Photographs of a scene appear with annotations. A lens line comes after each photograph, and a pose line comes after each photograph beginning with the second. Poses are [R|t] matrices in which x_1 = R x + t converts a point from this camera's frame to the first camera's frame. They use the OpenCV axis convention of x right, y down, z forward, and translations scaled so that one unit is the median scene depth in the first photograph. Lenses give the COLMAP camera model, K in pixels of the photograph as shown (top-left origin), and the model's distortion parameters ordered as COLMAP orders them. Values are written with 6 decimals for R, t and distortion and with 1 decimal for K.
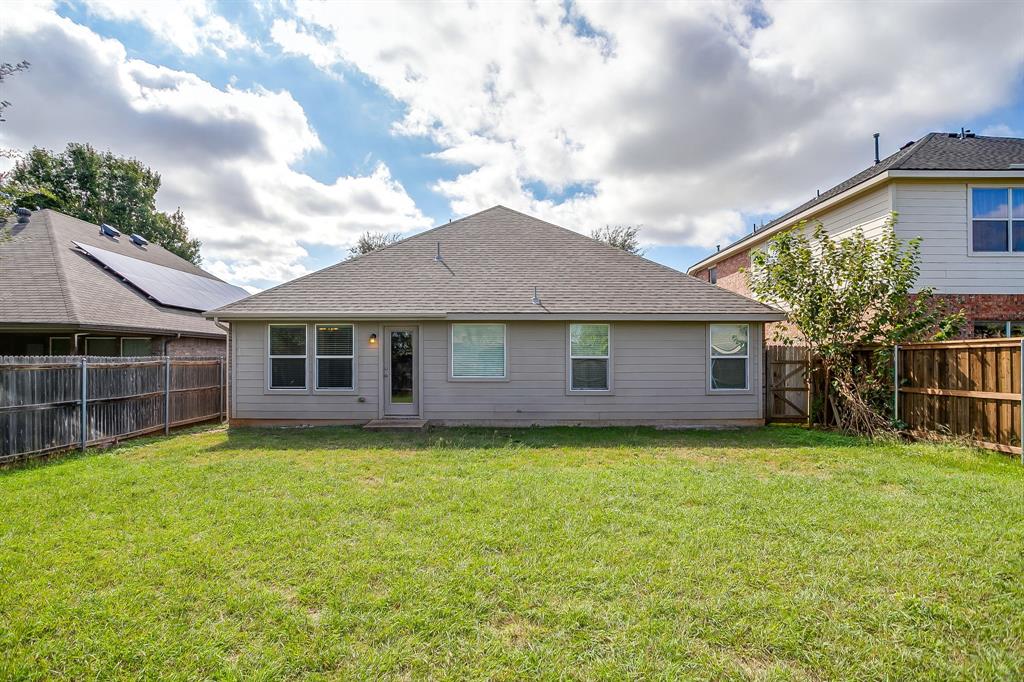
lens RADIAL K [[518.4, 0, 509.6], [0, 518.4, 345.7], [0, 0, 1]] dist [-0.039917, 0.016744]
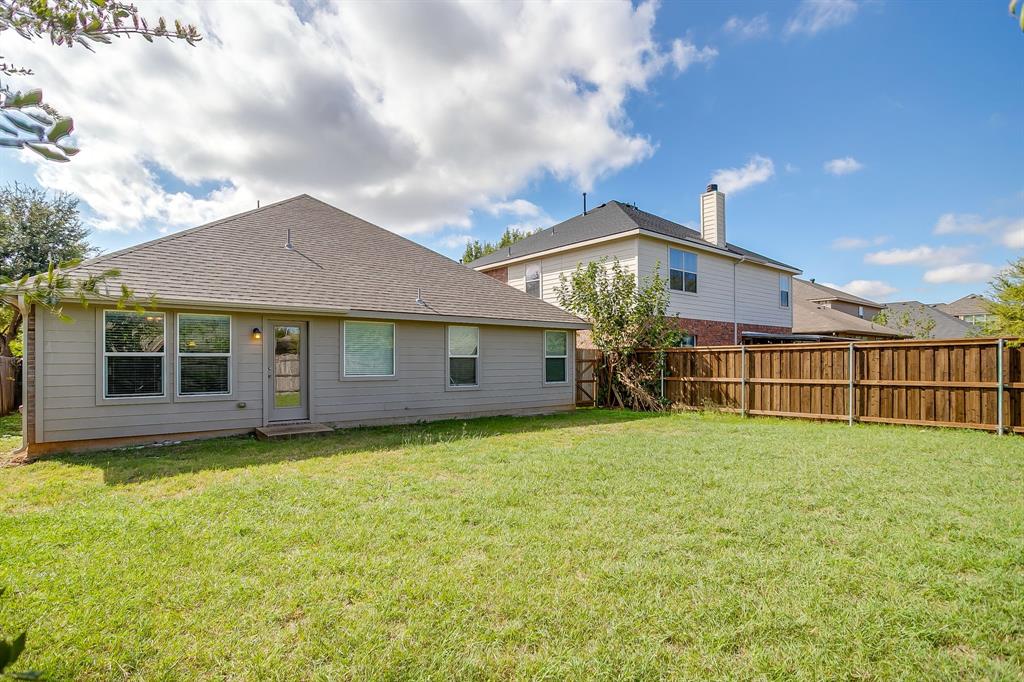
lens RADIAL K [[518.4, 0, 510.9], [0, 518.4, 348.5], [0, 0, 1]] dist [-0.039917, 0.016744]
pose [[0.786036, 0.013539, 0.618032, -0.458871], [-0.014294, 0.999891, -0.003724, 0.008122], [-0.618015, -0.005906, 0.786144, 0.067569]]
